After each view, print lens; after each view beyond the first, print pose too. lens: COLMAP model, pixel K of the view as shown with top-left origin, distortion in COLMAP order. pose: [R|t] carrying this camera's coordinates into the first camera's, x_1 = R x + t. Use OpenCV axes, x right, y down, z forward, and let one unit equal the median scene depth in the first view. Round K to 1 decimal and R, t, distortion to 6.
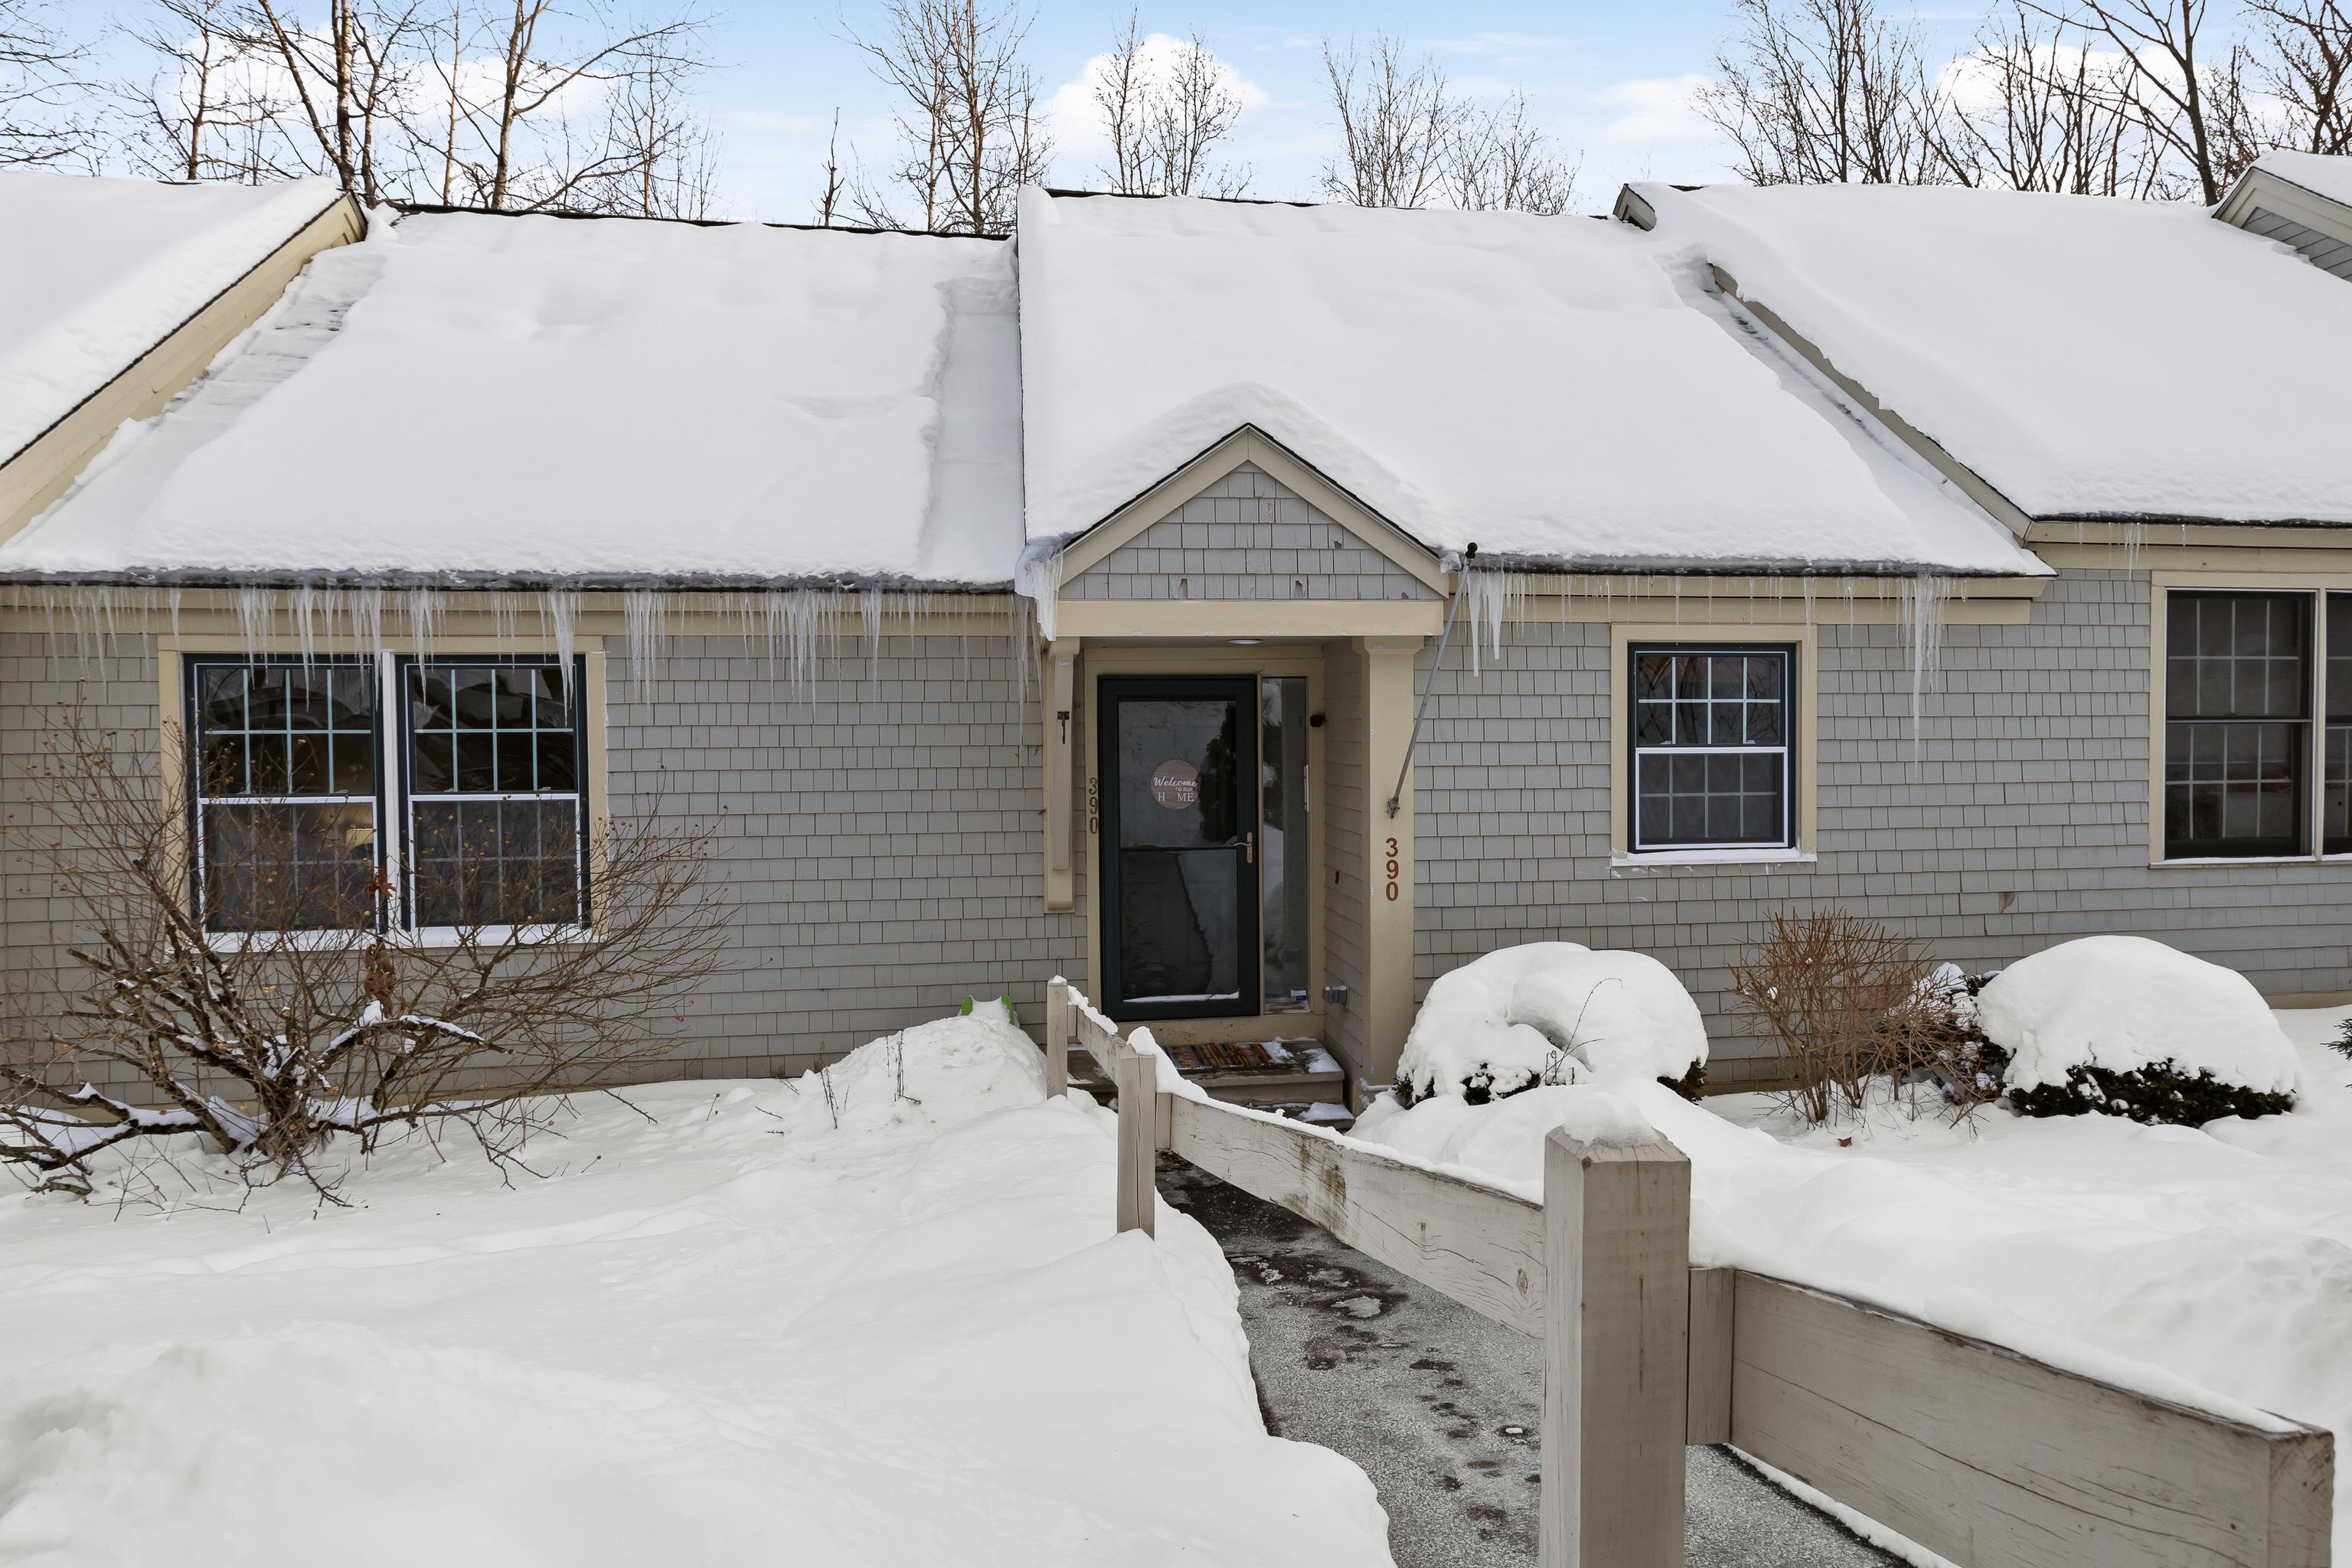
lens RADIAL K [[1182.7, 0, 1176.1], [0, 1182.7, 811.3], [0, 0, 1]] dist [0.001383, 0.001340]
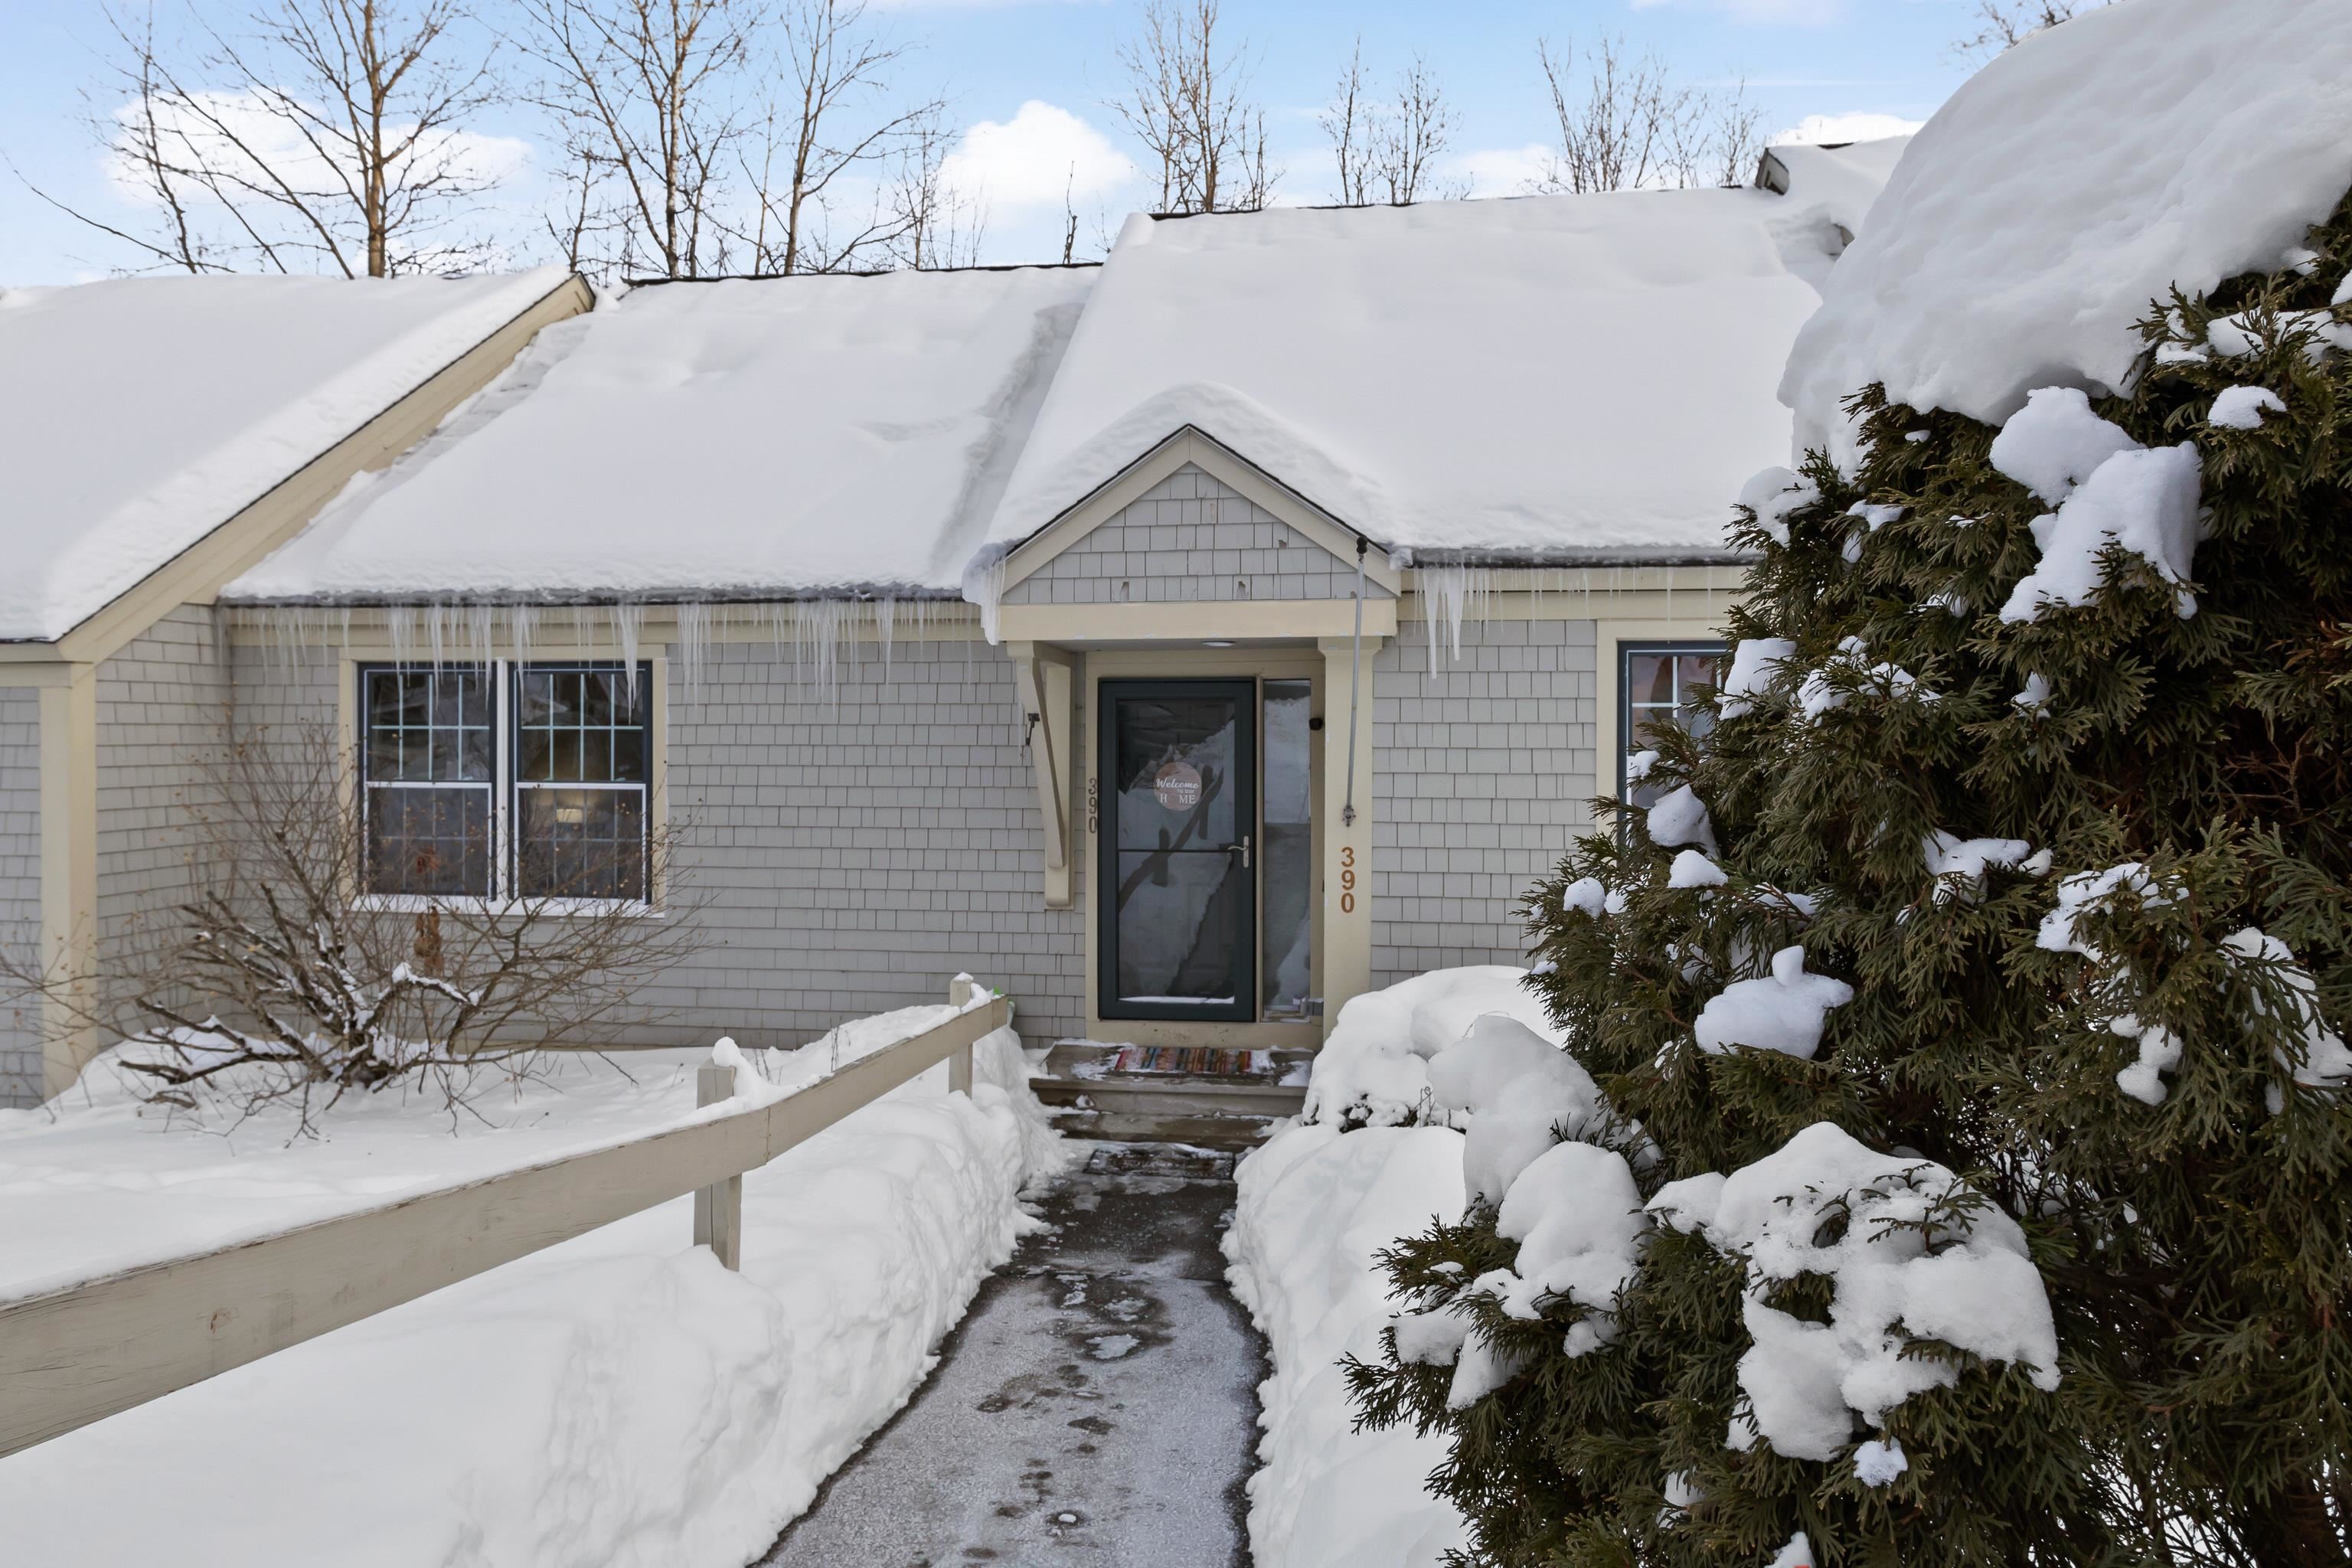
lens RADIAL K [[1127.4, 0, 1176.0], [0, 1127.4, 784.0], [0, 0, 1]] dist [-0.000725, 0.000207]
pose [[0.973468, 0.019117, -0.228023, 0.237643], [-0.023536, 0.999584, -0.016675, -0.009345], [0.227609, 0.021600, 0.973513, 0.074254]]
